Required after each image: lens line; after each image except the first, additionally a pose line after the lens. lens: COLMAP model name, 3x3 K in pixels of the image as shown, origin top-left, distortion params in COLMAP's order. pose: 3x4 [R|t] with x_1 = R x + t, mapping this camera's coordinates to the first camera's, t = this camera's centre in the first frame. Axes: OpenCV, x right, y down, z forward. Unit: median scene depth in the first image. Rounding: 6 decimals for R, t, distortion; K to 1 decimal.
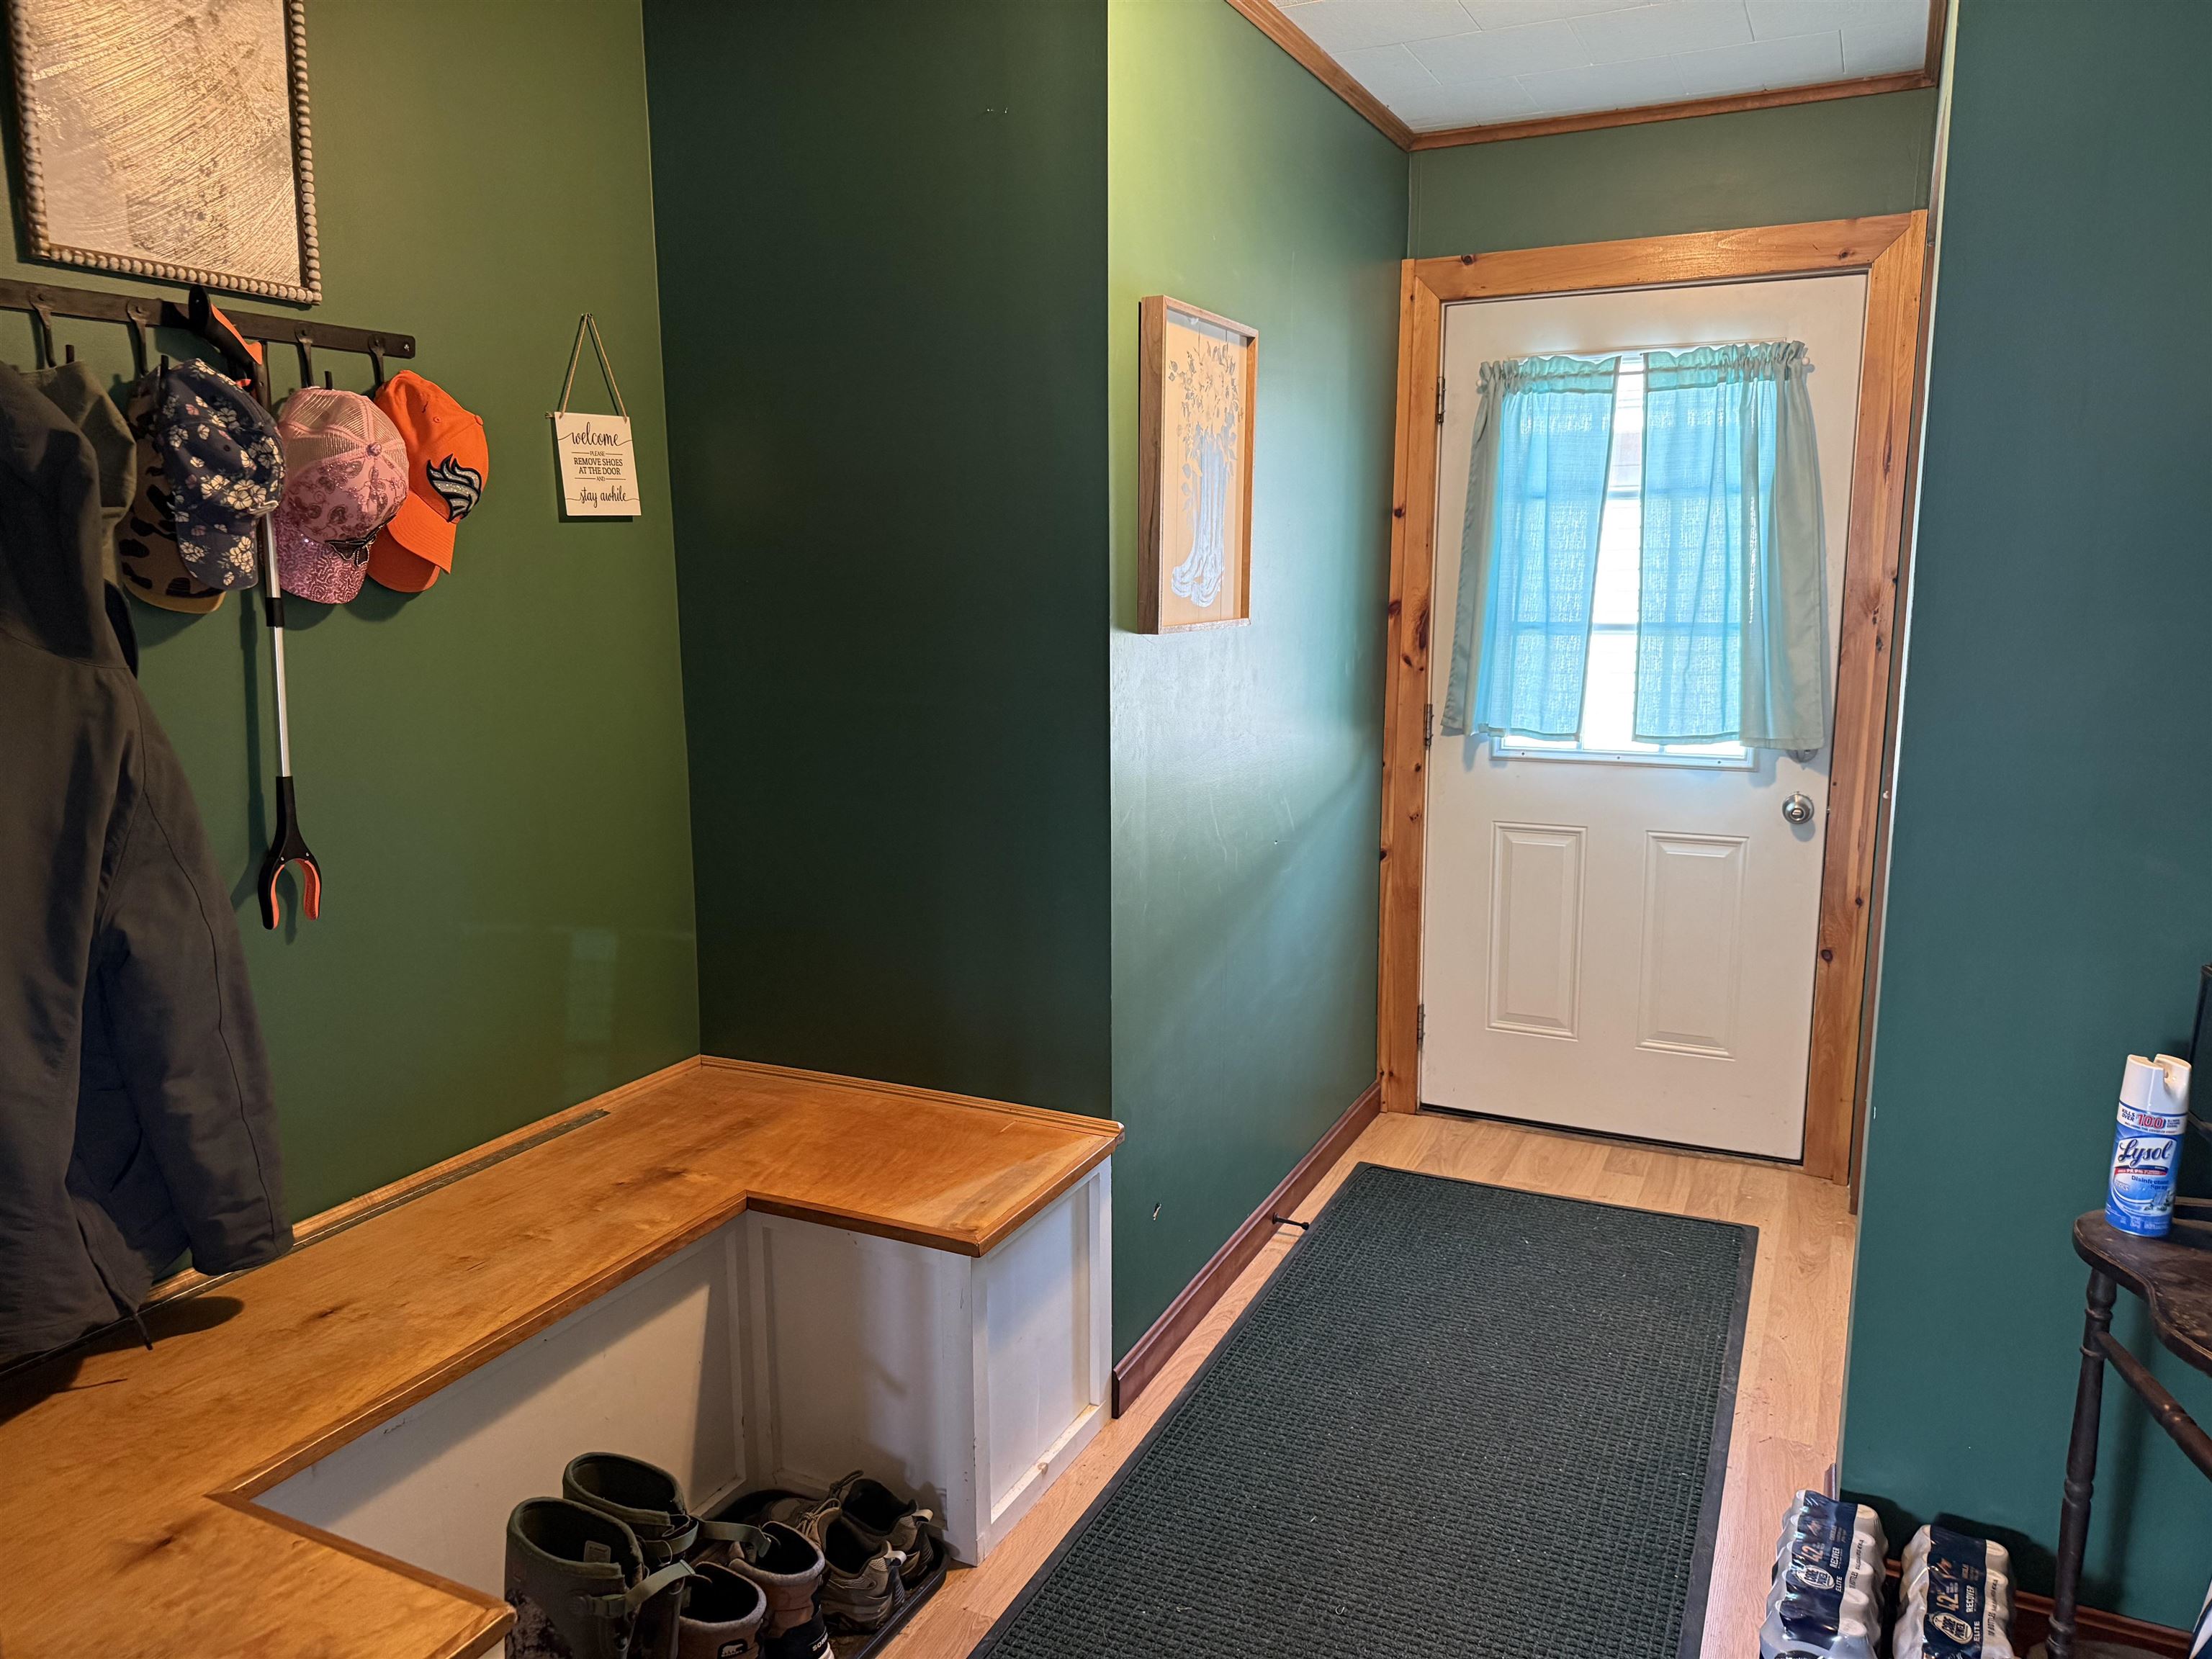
lens RADIAL K [[1560.9, 0, 1104.9], [0, 1560.9, 845.2], [0, 0, 1]] dist [0.053872, -0.064092]
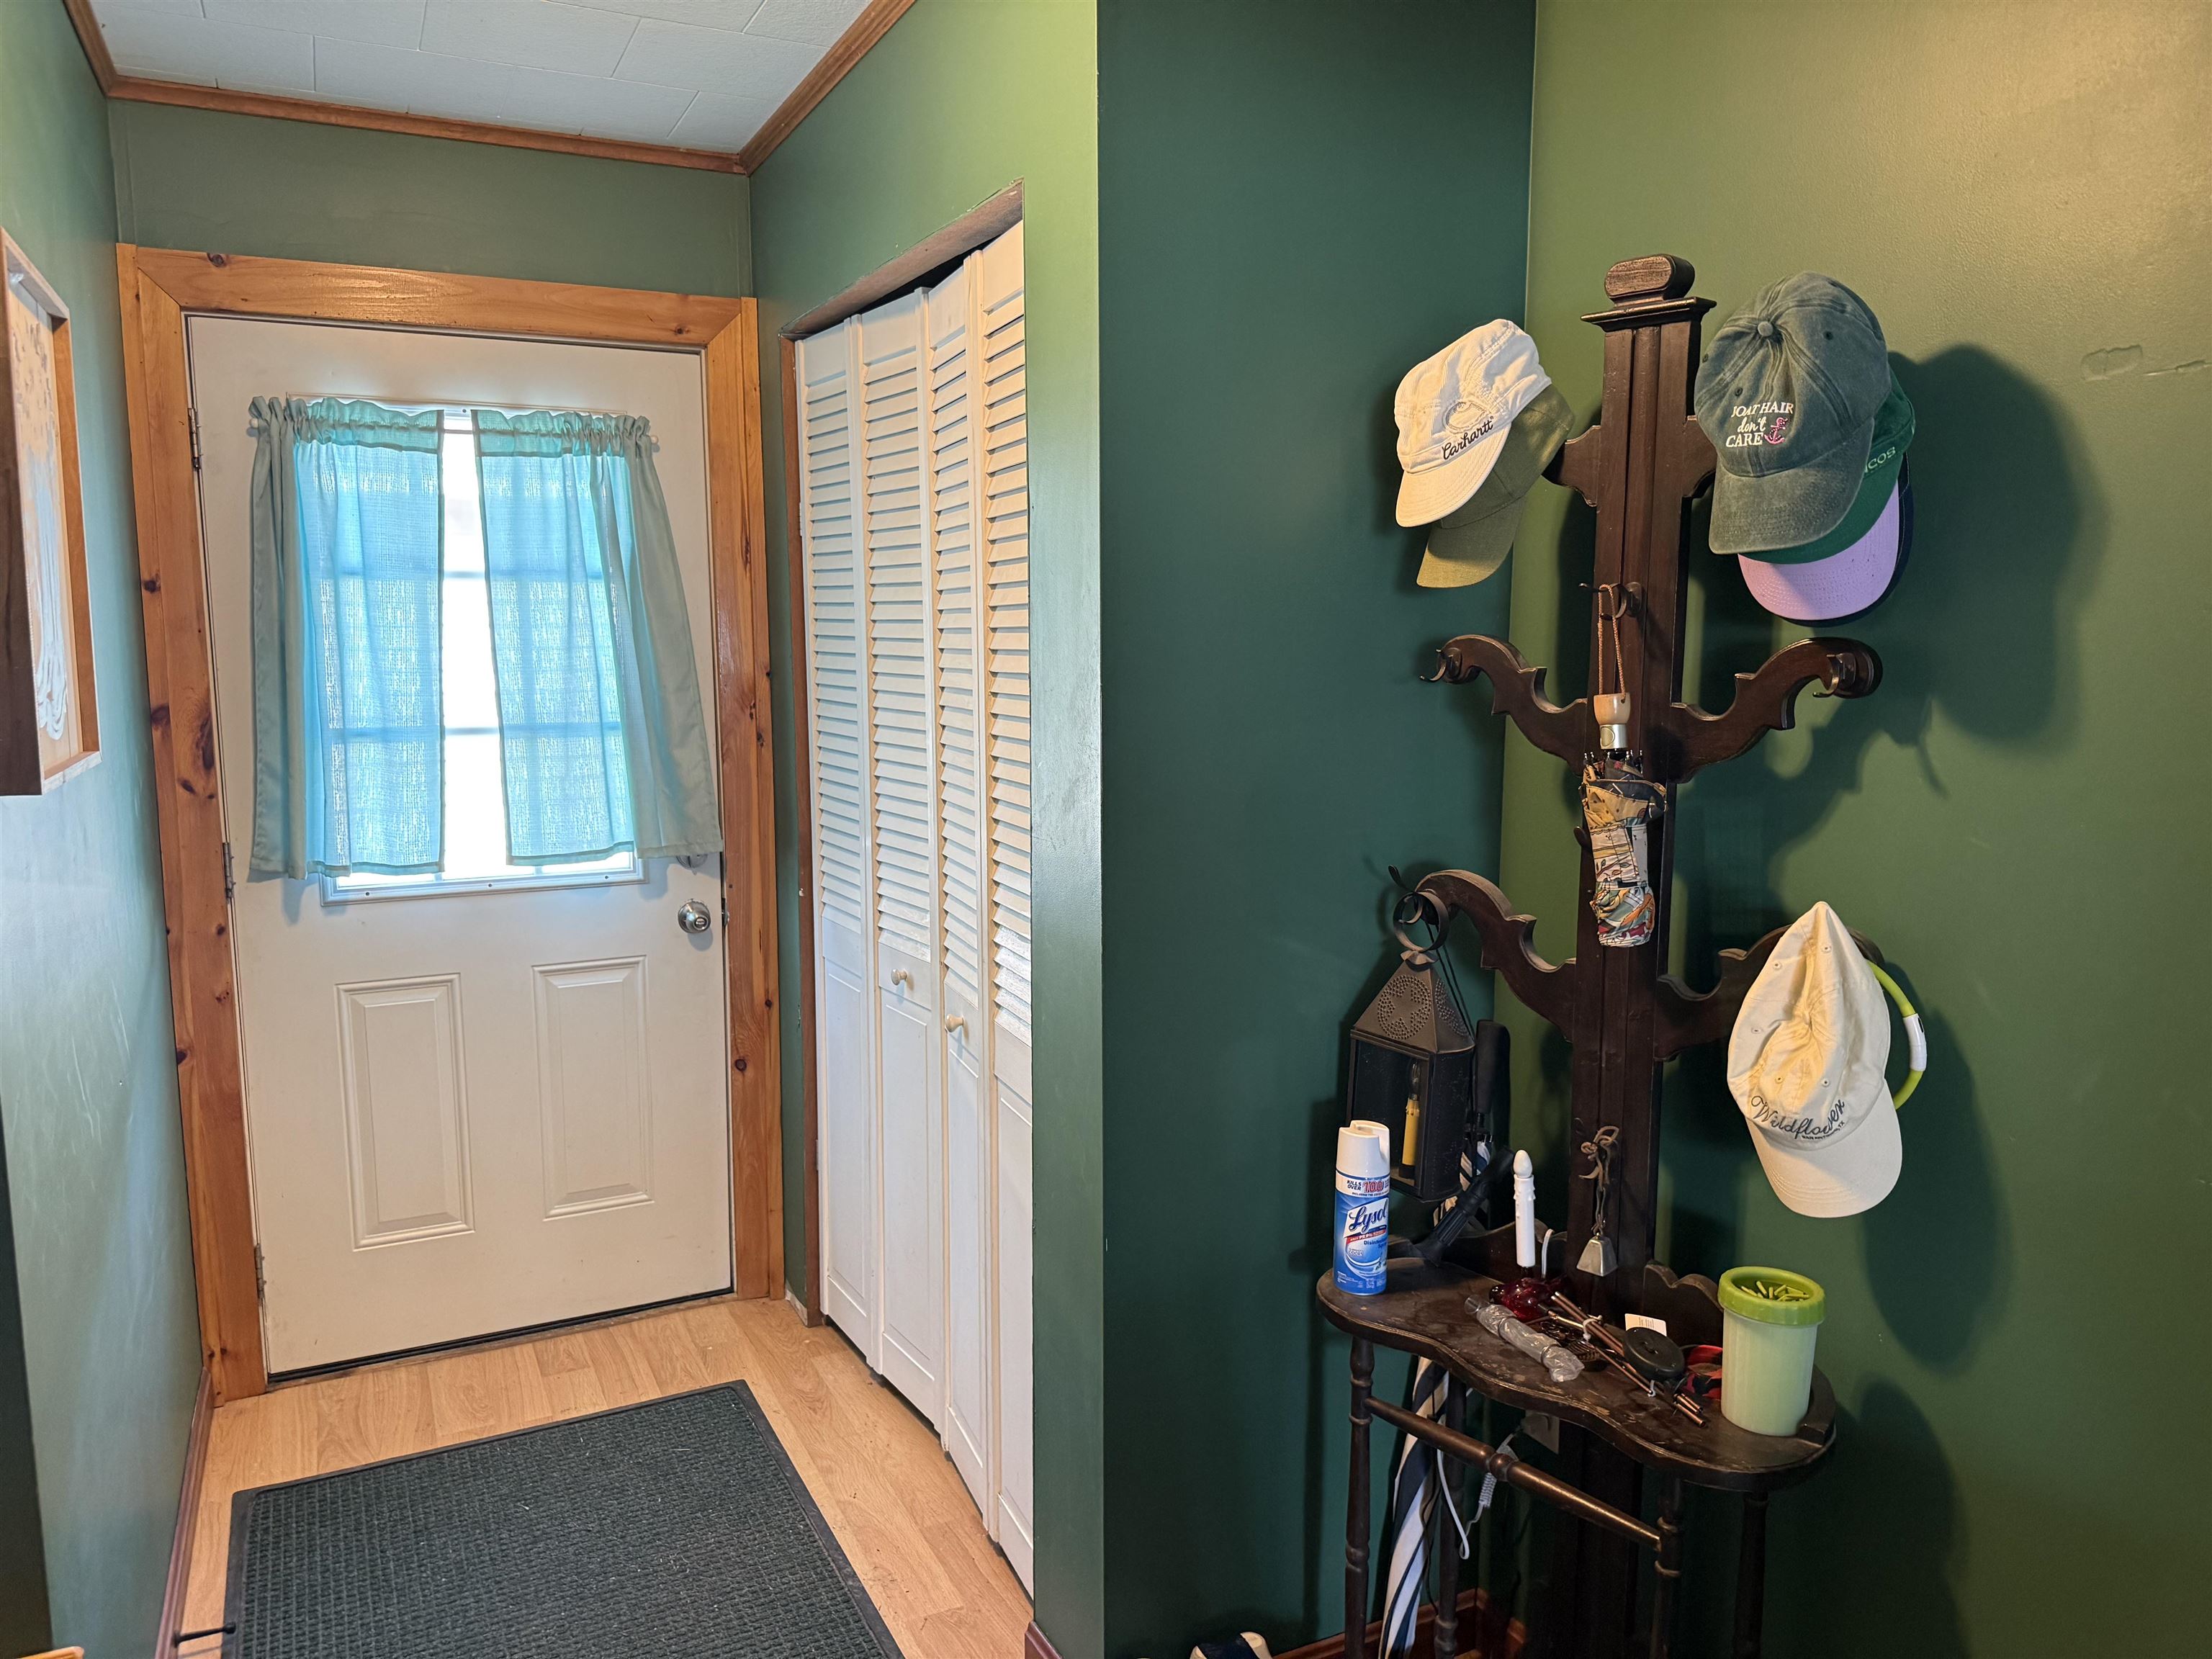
lens RADIAL K [[1560.9, 0, 1088.6], [0, 1560.9, 839.0], [0, 0, 1]] dist [0.053872, -0.064092]
pose [[0.618484, -0.102188, 0.779125, -0.130308], [0.140111, 0.989961, 0.018619, -0.052549], [-0.773206, 0.097649, 0.626592, 0.230593]]
